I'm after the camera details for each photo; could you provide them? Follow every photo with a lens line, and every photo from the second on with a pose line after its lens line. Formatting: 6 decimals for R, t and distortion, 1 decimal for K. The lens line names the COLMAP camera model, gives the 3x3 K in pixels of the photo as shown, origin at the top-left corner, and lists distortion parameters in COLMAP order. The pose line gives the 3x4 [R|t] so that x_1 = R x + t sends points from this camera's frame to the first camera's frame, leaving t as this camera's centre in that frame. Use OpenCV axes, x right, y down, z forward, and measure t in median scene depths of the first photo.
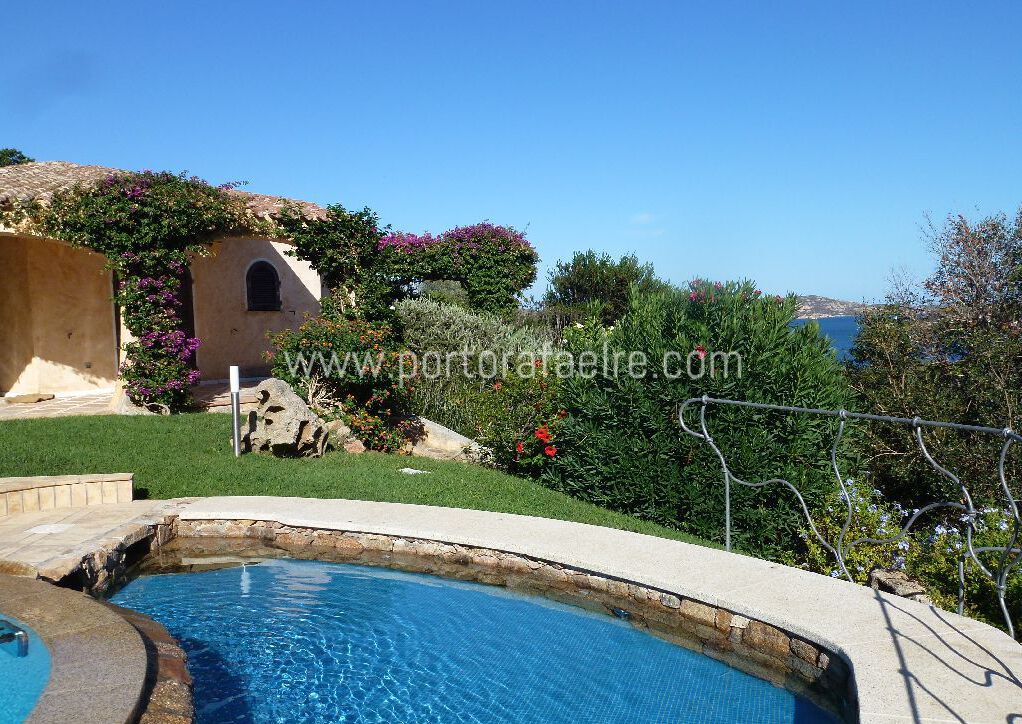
lens RADIAL K [[878.2, 0, 511.9], [0, 878.2, 386.9], [0, 0, 1]] dist [-0.034862, 0.007616]
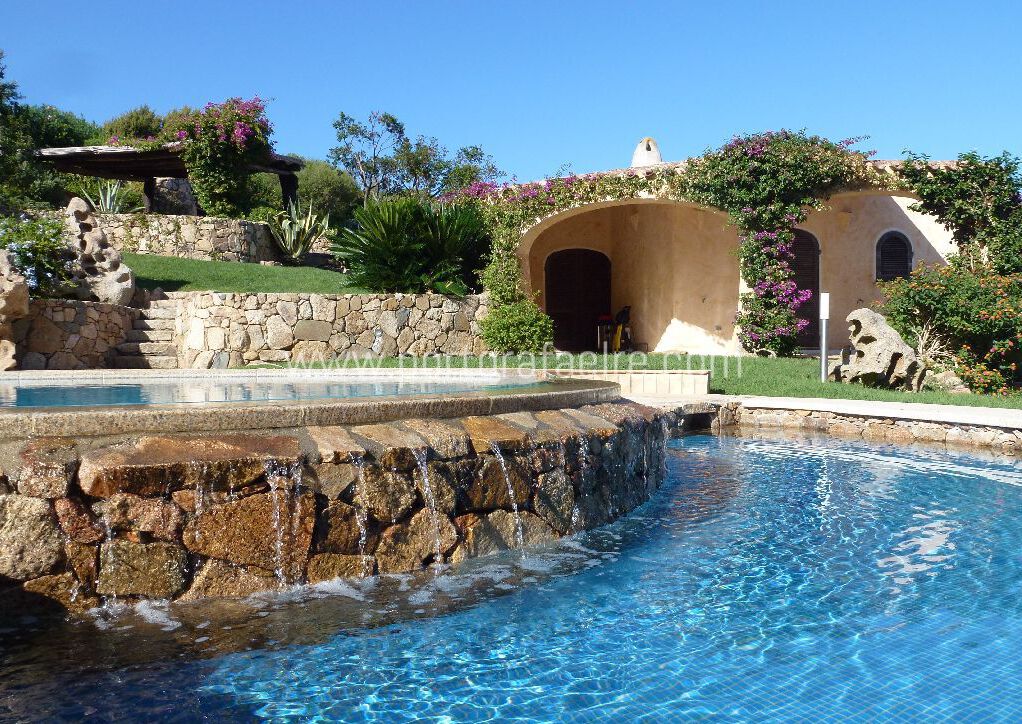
lens RADIAL K [[878.2, 0, 517.2], [0, 878.2, 381.1], [0, 0, 1]] dist [-0.034862, 0.007616]
pose [[0.750376, 0.038712, -0.659877, 0.063200], [-0.061282, 0.998058, -0.011135, 0.082323], [0.658165, 0.048794, 0.751291, 0.011601]]
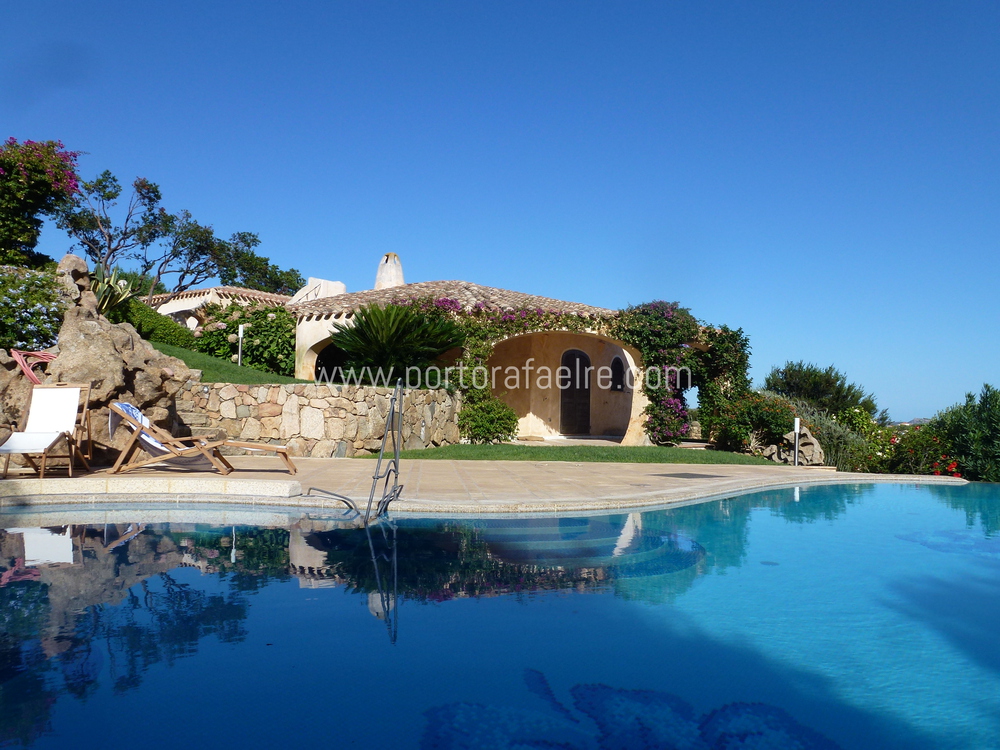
lens RADIAL K [[789.2, 0, 503.5], [0, 789.2, 375.5], [0, 0, 1]] dist [-0.046877, 0.019330]
pose [[0.998546, 0.050226, 0.019576, -0.706964], [-0.047224, 0.990172, -0.131640, 0.096769], [-0.025995, 0.130525, 0.991104, -0.426652]]
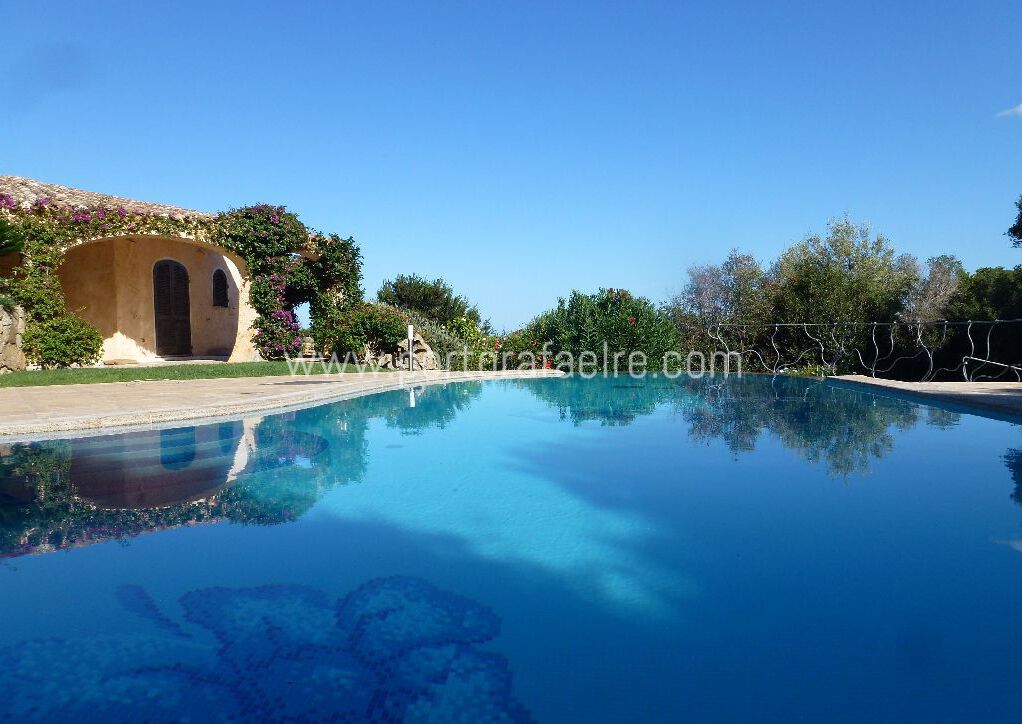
lens RADIAL K [[814.8, 0, 515.0], [0, 814.8, 386.8], [0, 0, 1]] dist [-0.037972, 0.008272]
pose [[0.872187, -0.017306, 0.488866, -0.703517], [0.031995, 0.999252, -0.021707, 0.107545], [-0.488124, 0.034574, 0.872089, -0.405311]]
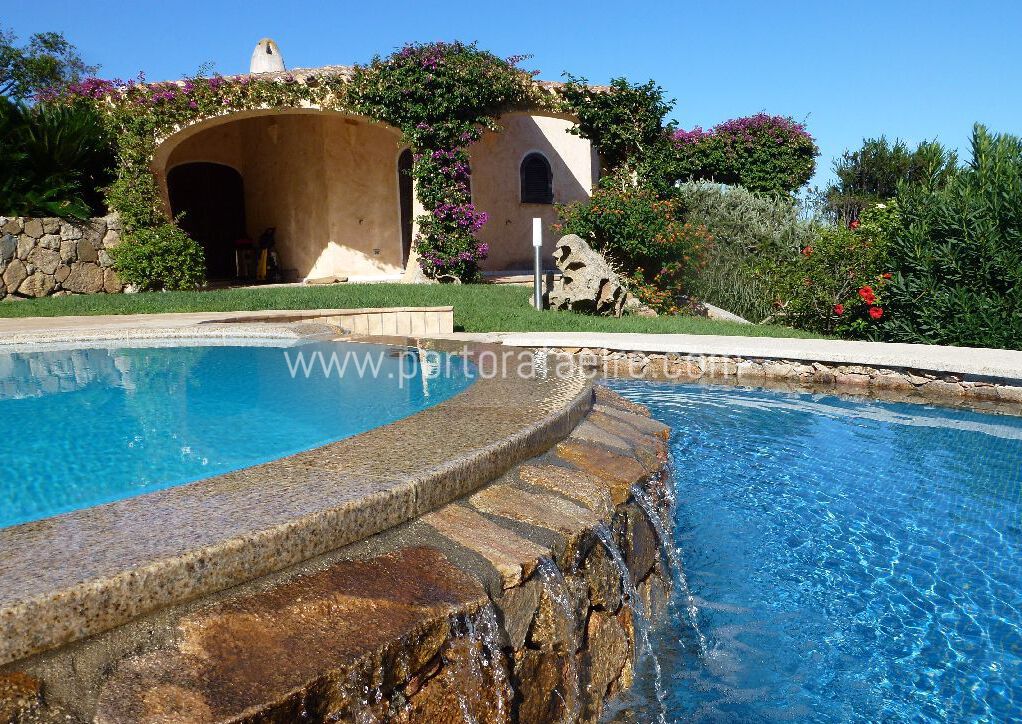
lens RADIAL K [[878.2, 0, 514.2], [0, 878.2, 387.6], [0, 0, 1]] dist [-0.034862, 0.007616]
pose [[0.965426, 0.030076, -0.258935, -0.062266], [-0.011459, 0.997258, 0.073111, 0.069231], [0.260423, -0.067616, 0.963124, 0.030157]]
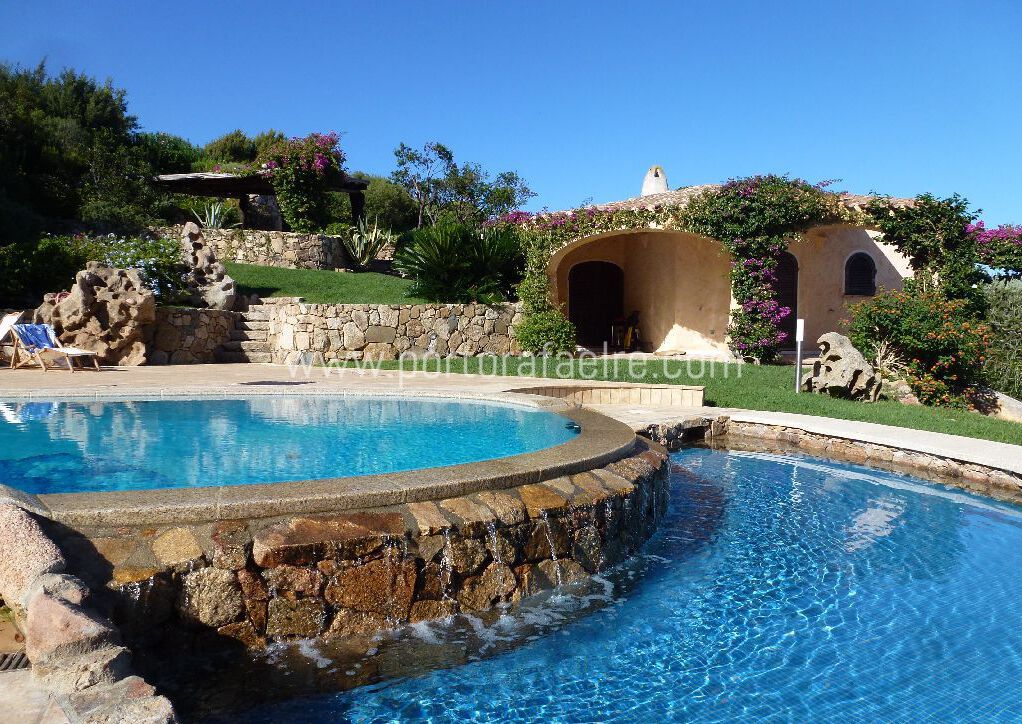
lens RADIAL K [[733.7, 0, 515.2], [0, 733.7, 386.2], [0, 0, 1]] dist [-0.061727, 0.023928]
pose [[0.725681, 0.078809, -0.683503, 0.072303], [-0.074843, 0.996565, 0.035444, 0.047287], [0.683948, 0.025434, 0.729087, -0.012671]]
